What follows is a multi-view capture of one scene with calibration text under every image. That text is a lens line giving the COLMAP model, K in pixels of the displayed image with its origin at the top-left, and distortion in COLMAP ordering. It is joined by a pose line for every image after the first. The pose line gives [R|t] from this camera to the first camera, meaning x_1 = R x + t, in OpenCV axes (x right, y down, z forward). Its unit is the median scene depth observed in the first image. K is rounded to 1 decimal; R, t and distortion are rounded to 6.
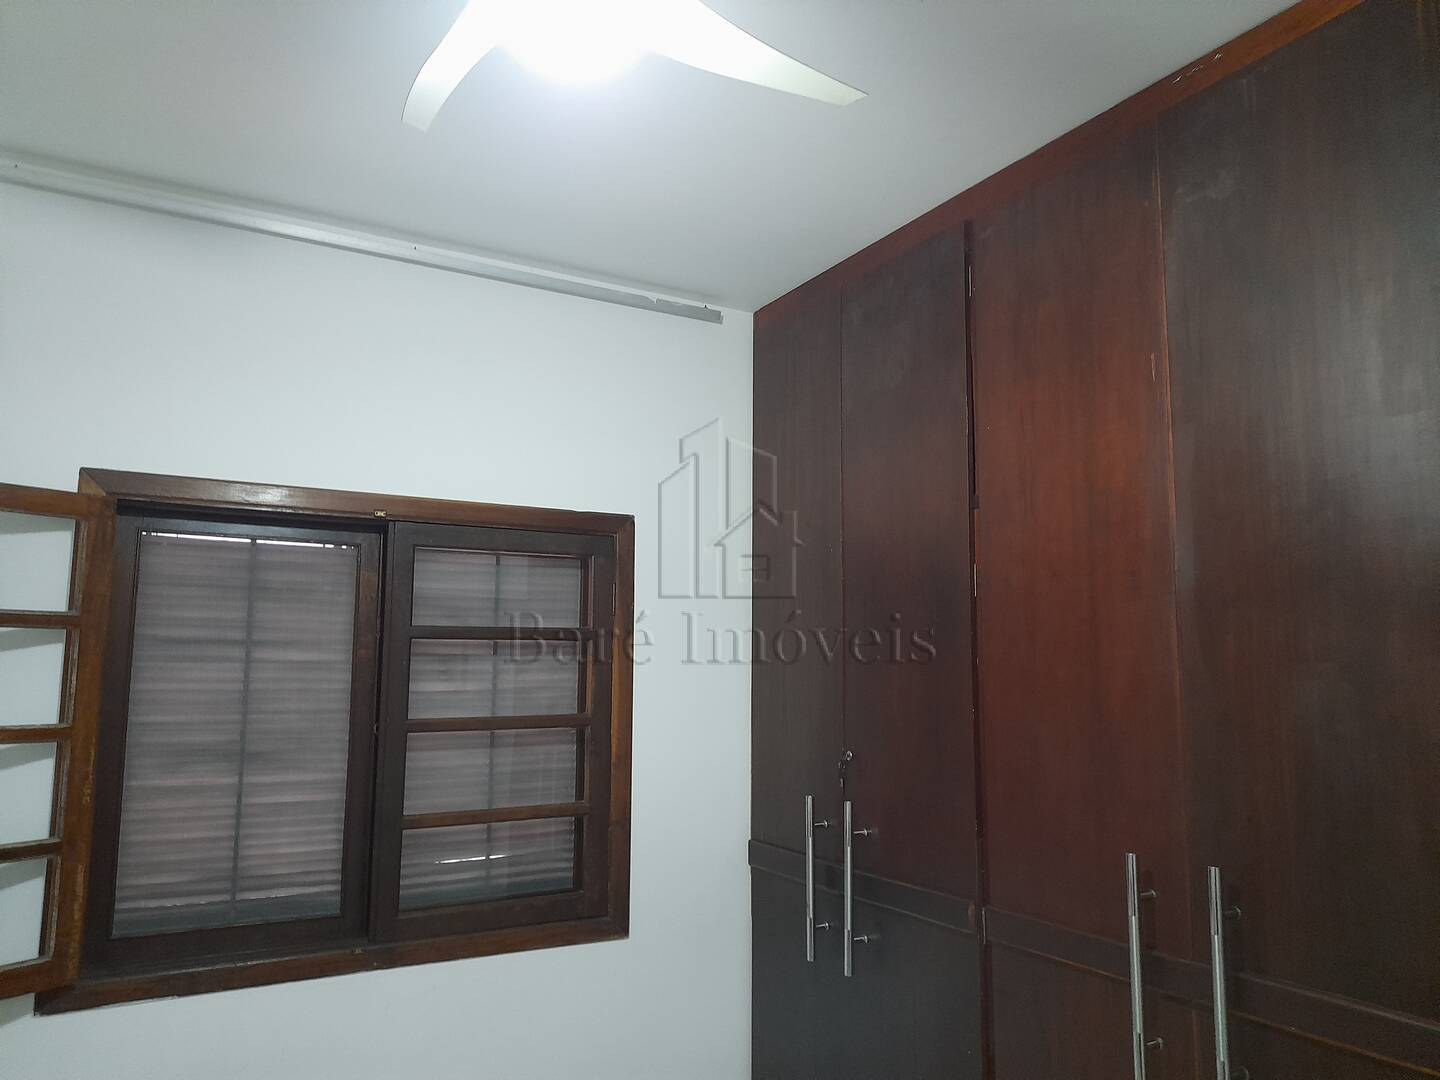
lens RADIAL K [[1059.7, 0, 716.2], [0, 1059.7, 545.3], [0, 0, 1]] dist [0.081495, -0.085989]
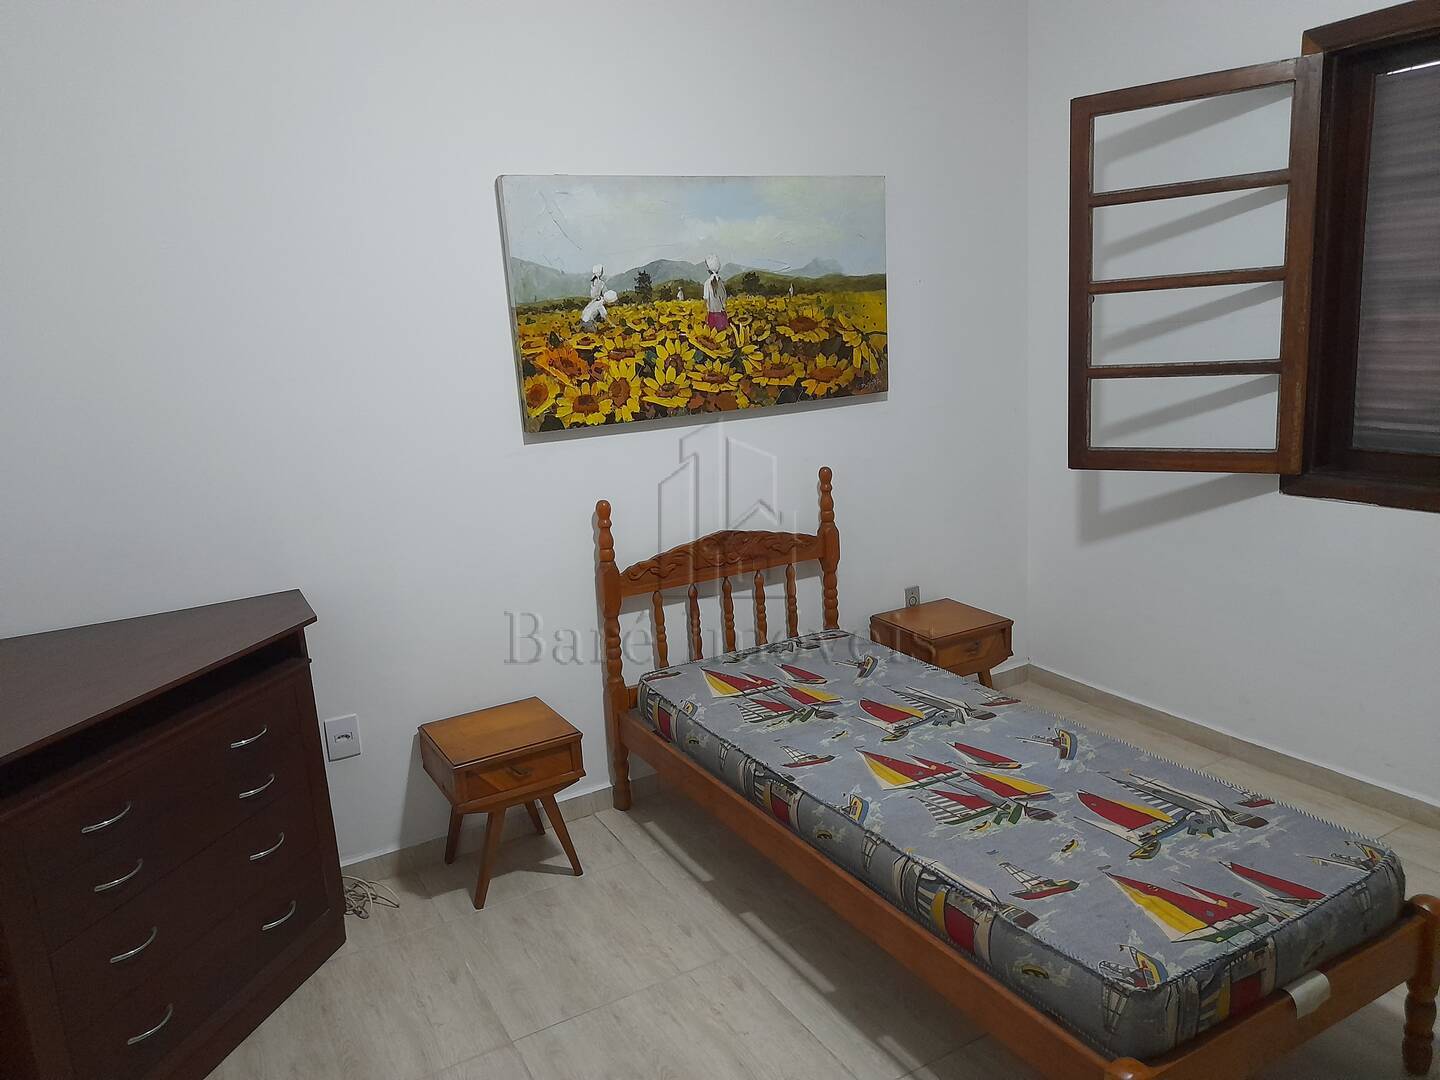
lens RADIAL K [[1059.7, 0, 716.2], [0, 1059.7, 545.3], [0, 0, 1]] dist [0.081495, -0.085989]
pose [[-0.011236, 0.211944, -0.977217, 0.574650], [0.190282, 0.959874, 0.205995, 0.085564], [0.981665, -0.183633, -0.051114, 0.340040]]
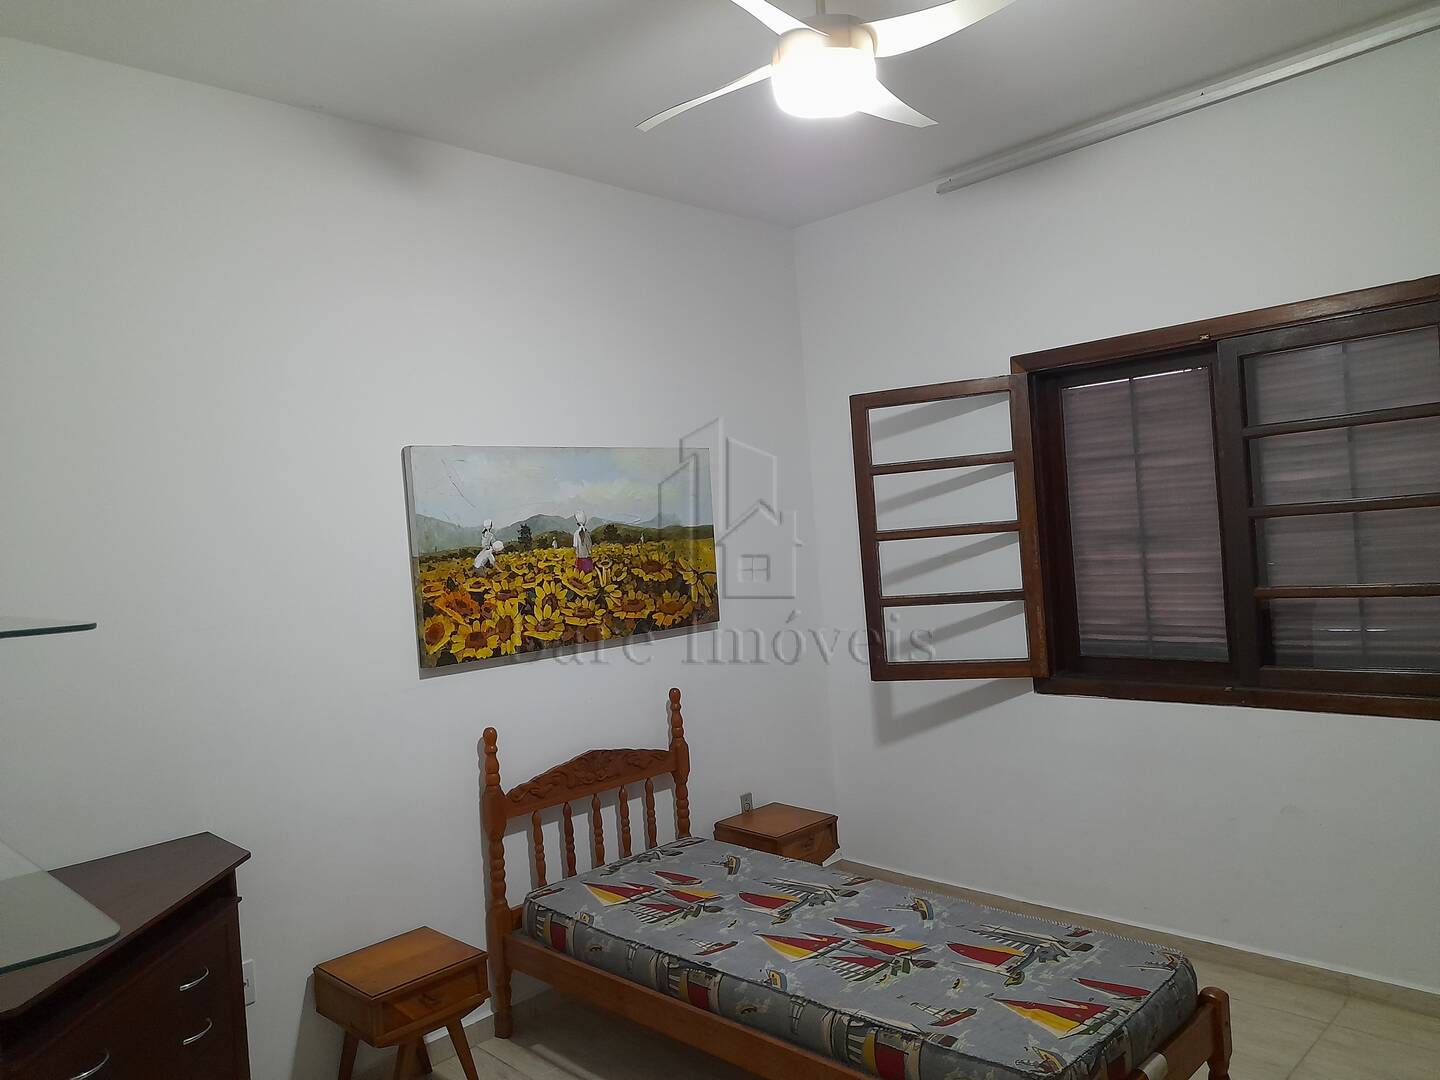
lens RADIAL K [[1059.7, 0, 716.2], [0, 1059.7, 545.3], [0, 0, 1]] dist [0.081495, -0.085989]
pose [[0.254350, -0.009006, -0.967070, 0.727224], [0.196771, 0.979522, 0.042632, 0.040556], [0.946883, -0.201135, 0.250914, 0.150212]]
